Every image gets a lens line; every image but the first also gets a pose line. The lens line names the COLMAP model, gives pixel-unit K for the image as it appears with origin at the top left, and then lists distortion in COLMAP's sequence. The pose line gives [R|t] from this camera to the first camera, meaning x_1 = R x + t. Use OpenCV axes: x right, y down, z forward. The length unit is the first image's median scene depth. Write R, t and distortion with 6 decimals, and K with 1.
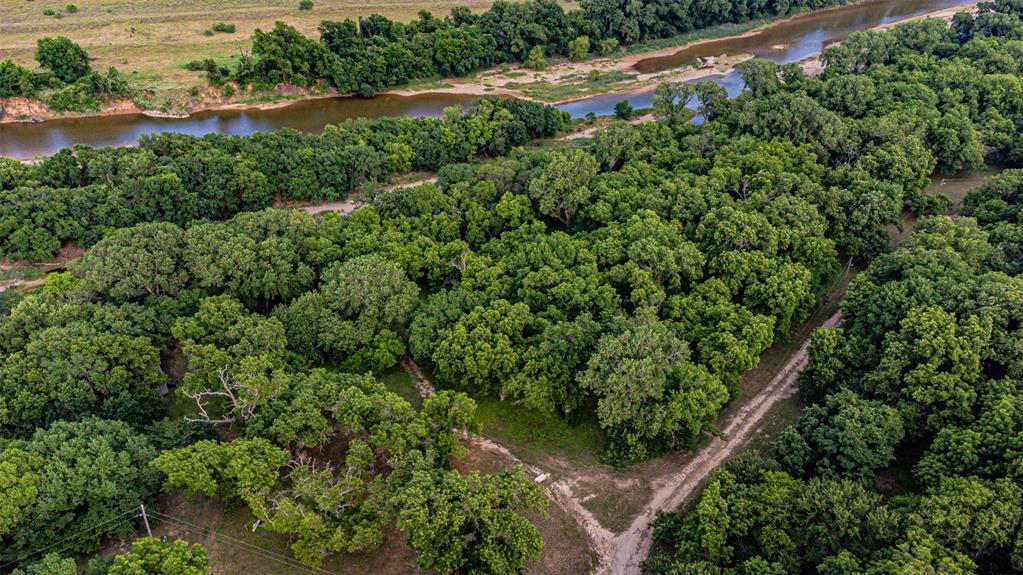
lens RADIAL K [[766.2, 0, 513.5], [0, 766.2, 286.0], [0, 0, 1]] dist [0.047703, 0.026177]
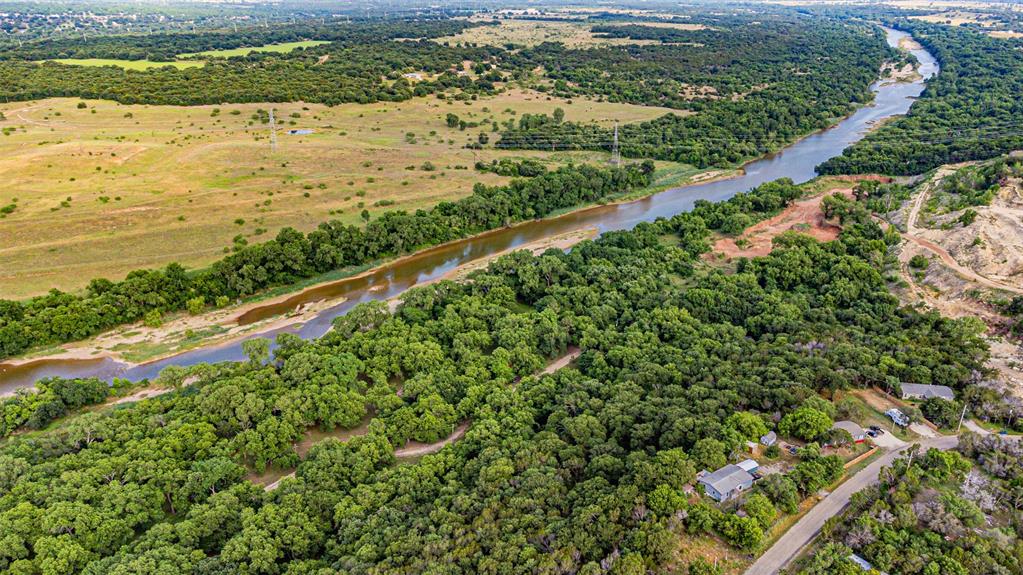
lens RADIAL K [[766.2, 0, 507.9], [0, 766.2, 289.6], [0, 0, 1]] dist [0.047703, 0.026177]
pose [[0.994347, -0.053598, 0.091654, 0.495415], [0.066797, 0.986786, -0.147619, -0.111307], [-0.082531, 0.152907, 0.984788, -0.324849]]
